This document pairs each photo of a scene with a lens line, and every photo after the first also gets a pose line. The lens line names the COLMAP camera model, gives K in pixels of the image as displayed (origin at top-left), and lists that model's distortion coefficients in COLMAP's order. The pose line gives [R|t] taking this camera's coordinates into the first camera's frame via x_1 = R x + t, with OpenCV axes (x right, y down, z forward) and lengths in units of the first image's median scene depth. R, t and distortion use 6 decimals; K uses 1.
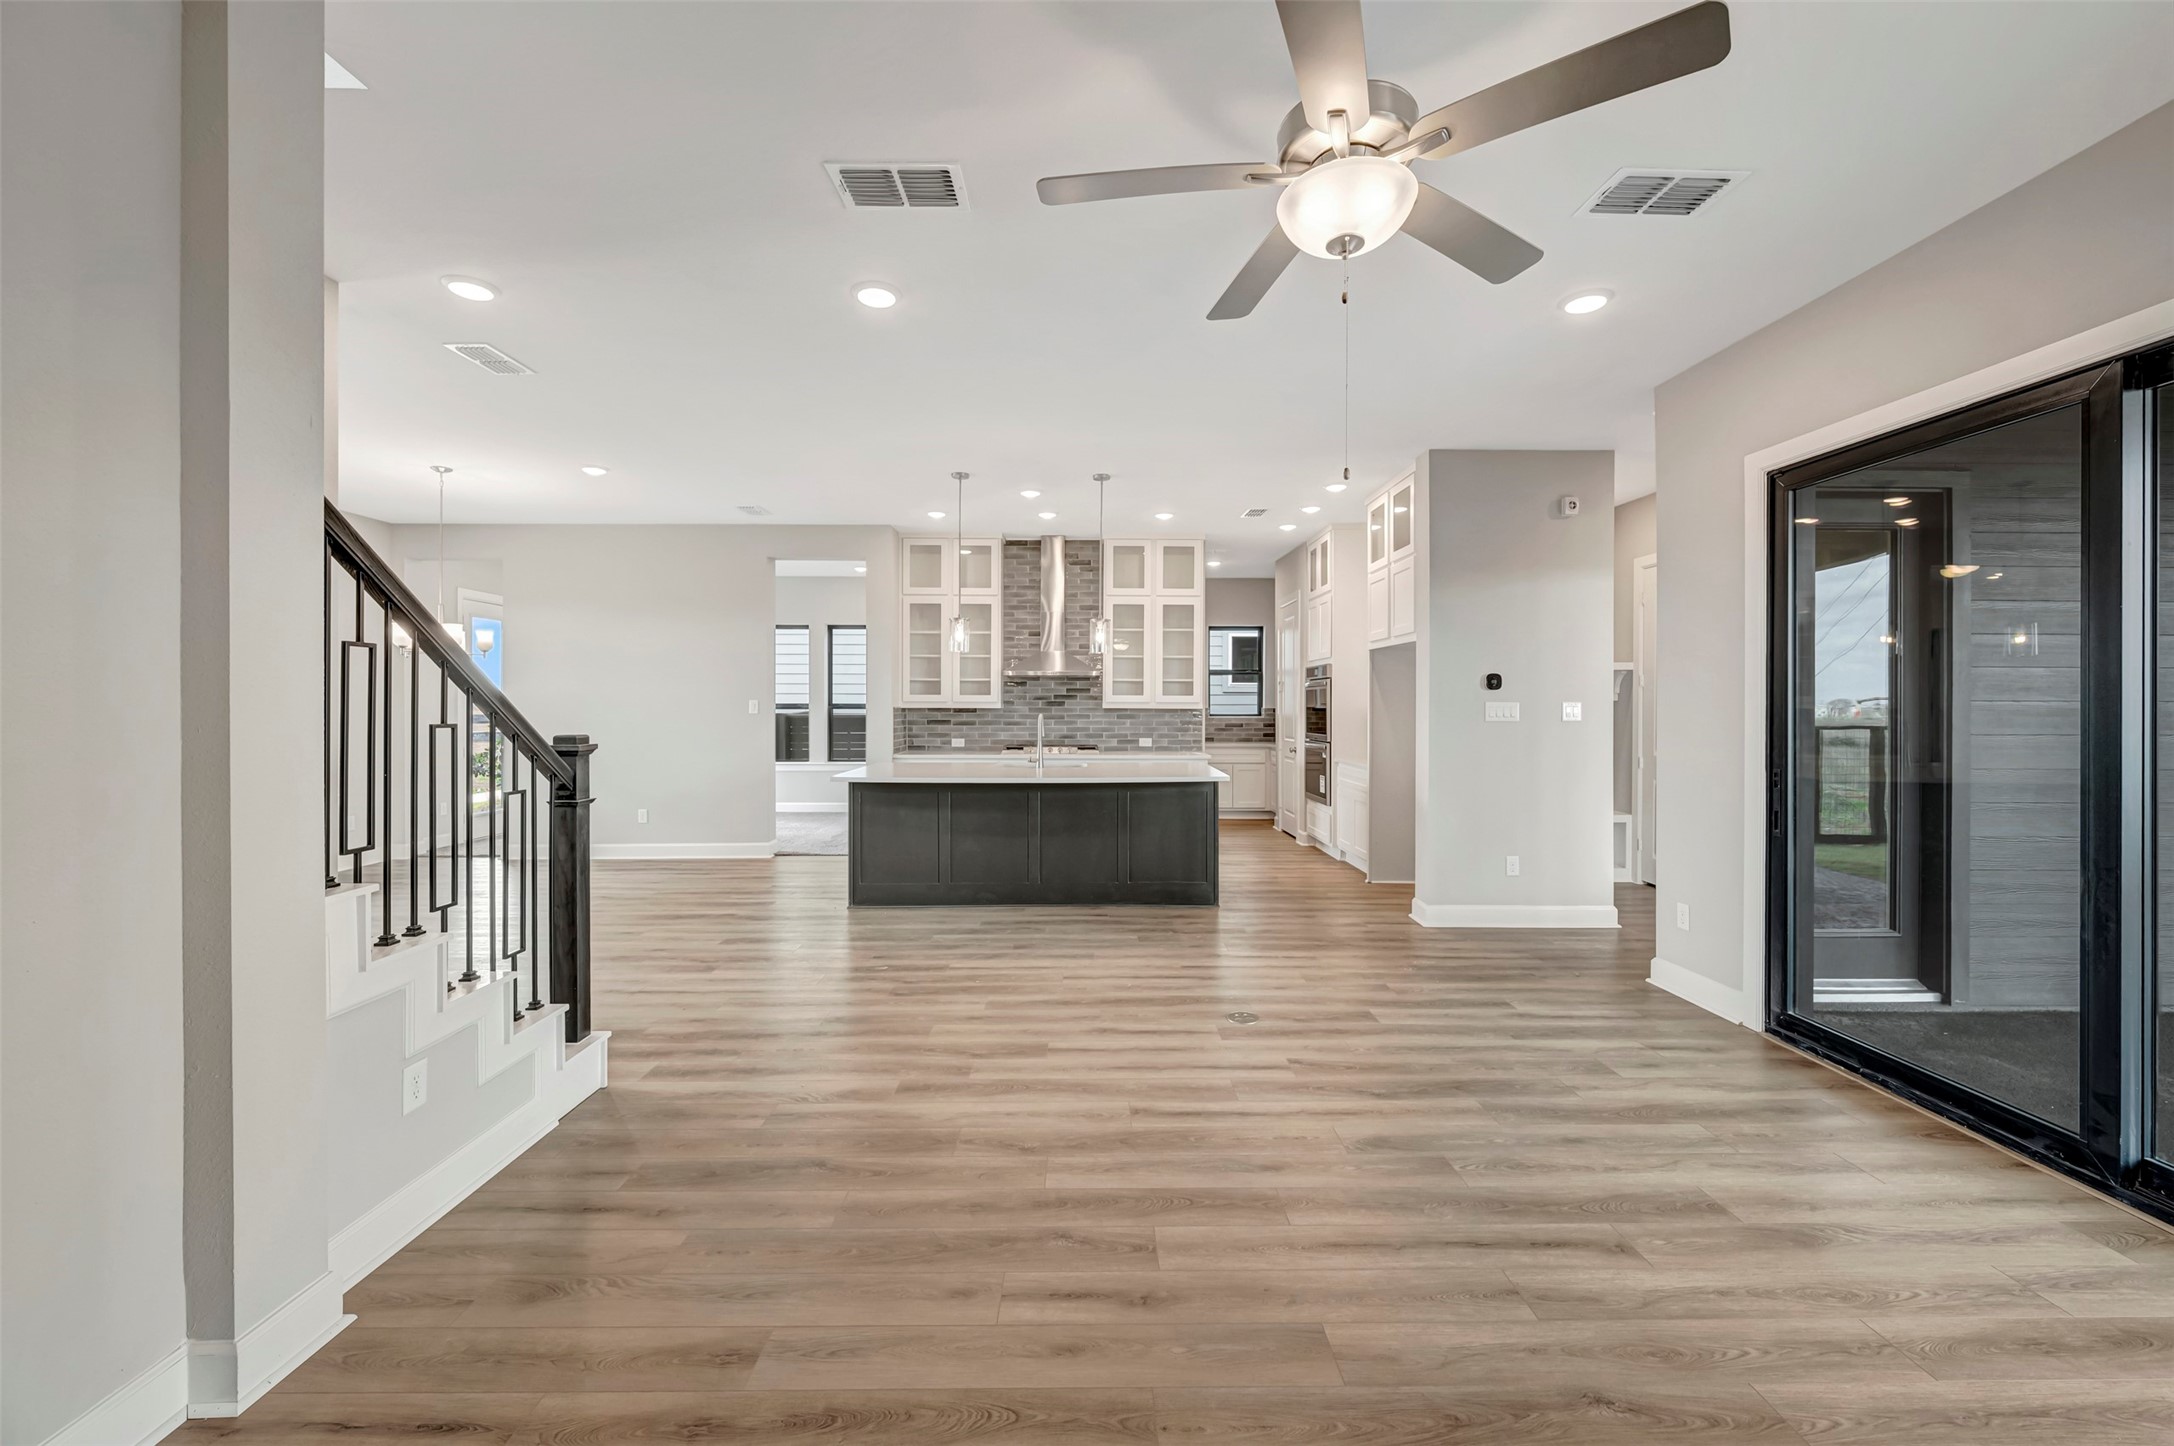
lens RADIAL K [[853.6, 0, 1091.4], [0, 853.6, 708.0], [0, 0, 1]] dist [-0.009881, -0.000146]
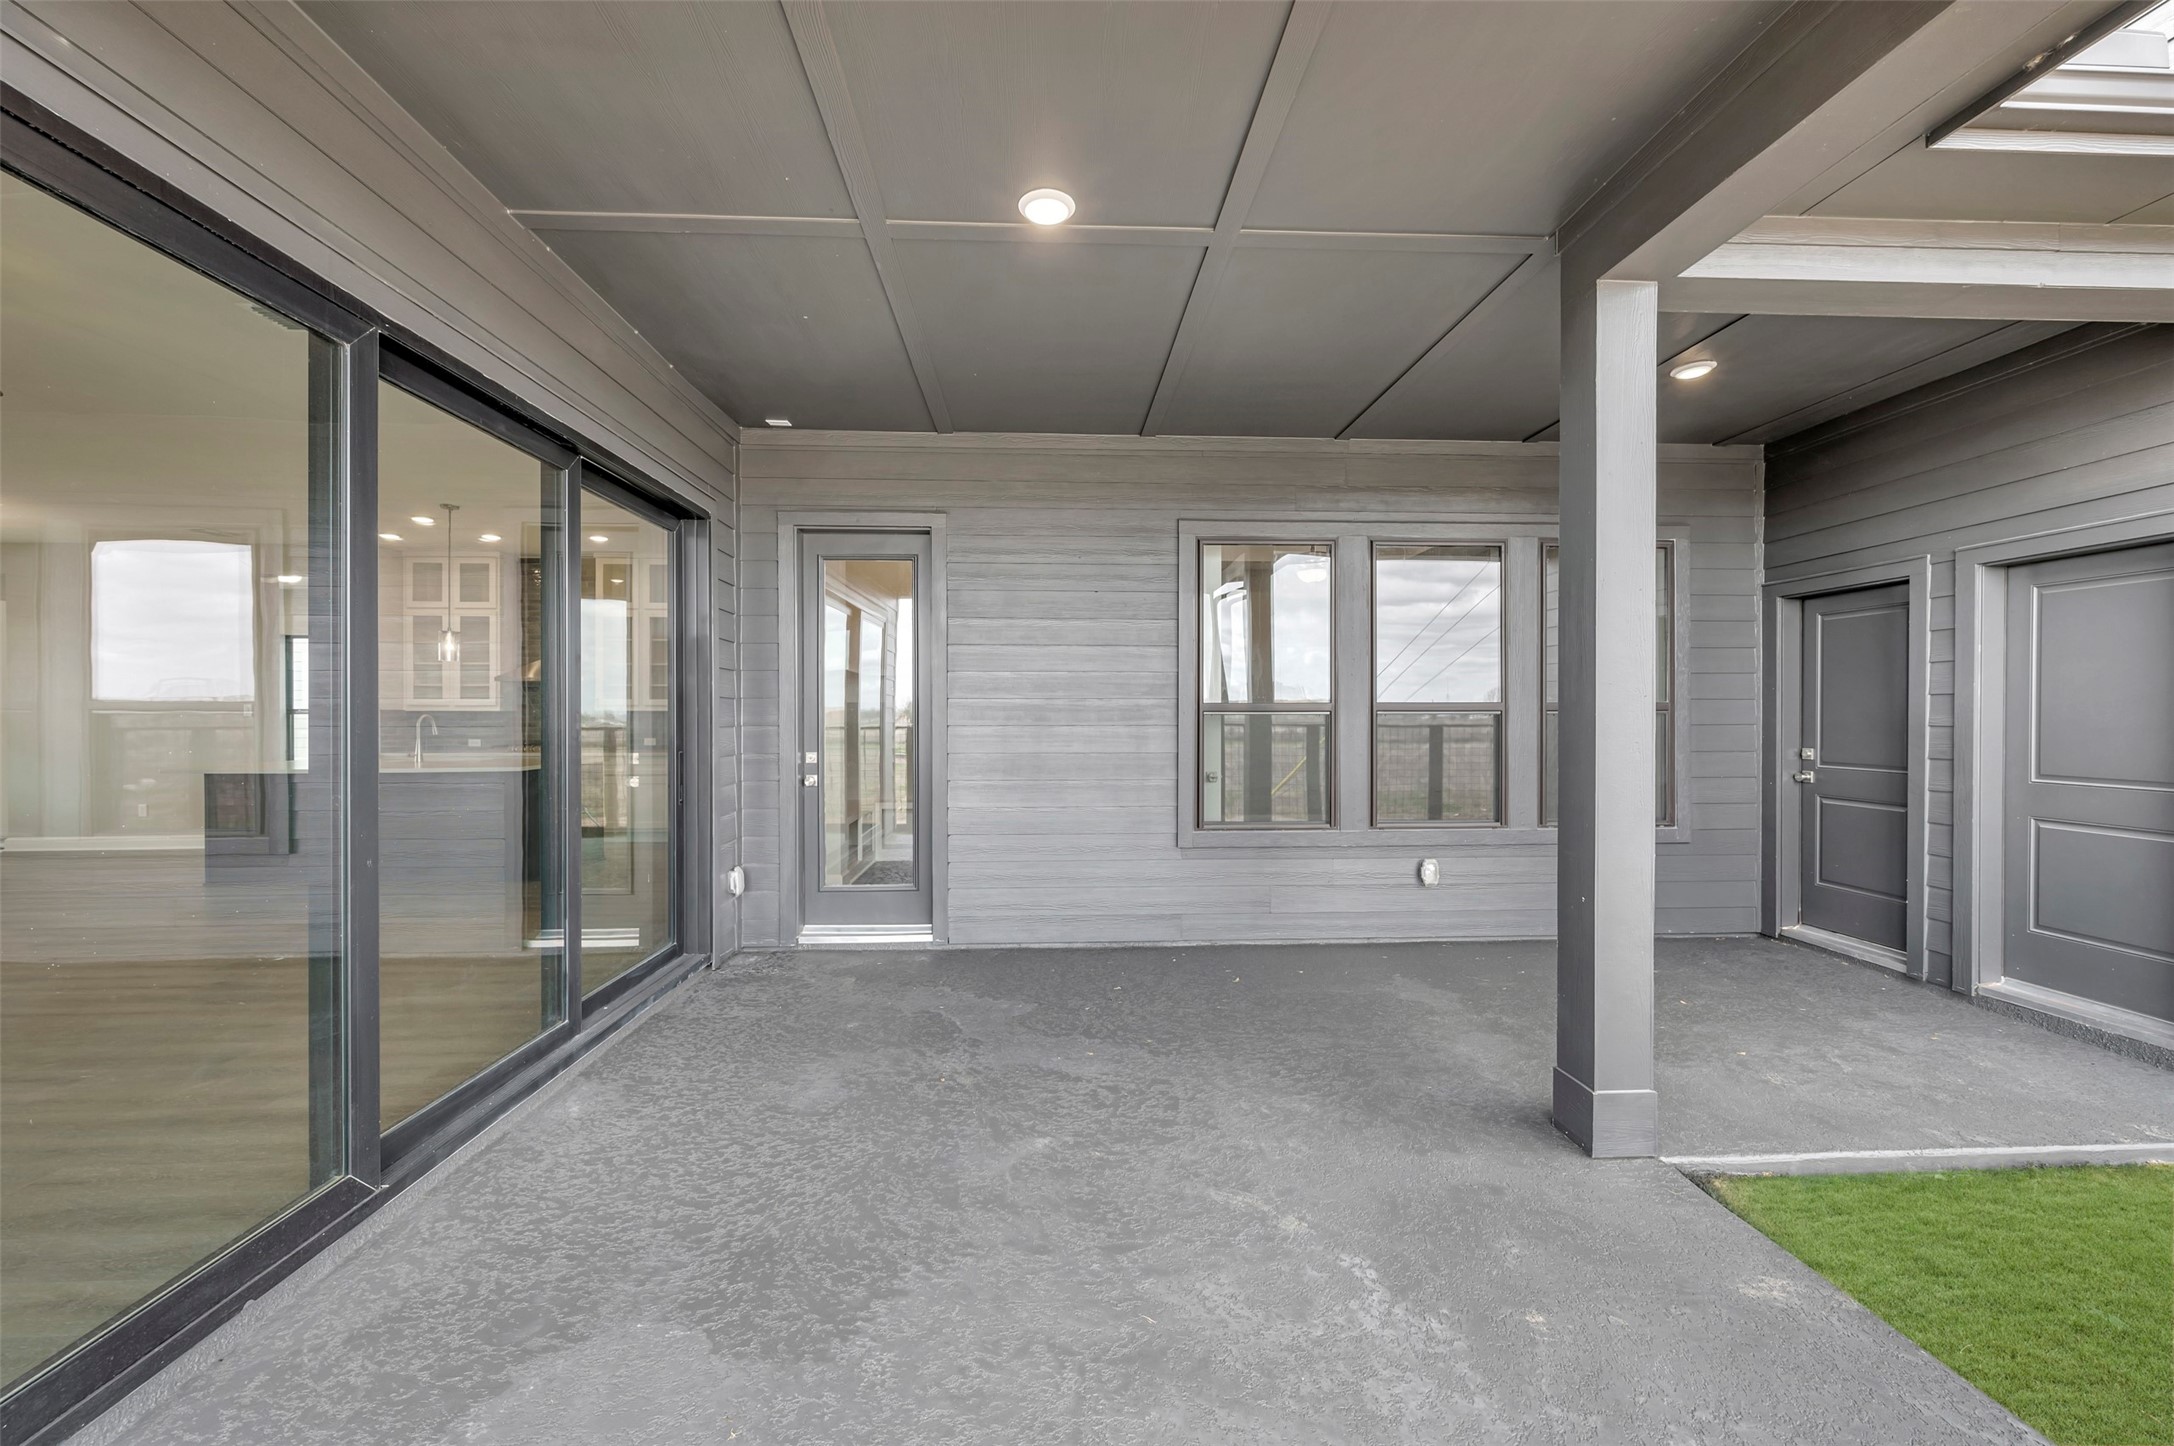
lens RADIAL K [[851.4, 0, 1090.7], [0, 851.4, 718.9], [0, 0, 1]] dist [-0.001233, -0.000266]
pose [[0.998837, 0.000644, 0.048201, 1.313312], [-0.000524, 0.999997, -0.002515, 0.027587], [-0.048203, 0.002487, 0.998834, -0.288906]]
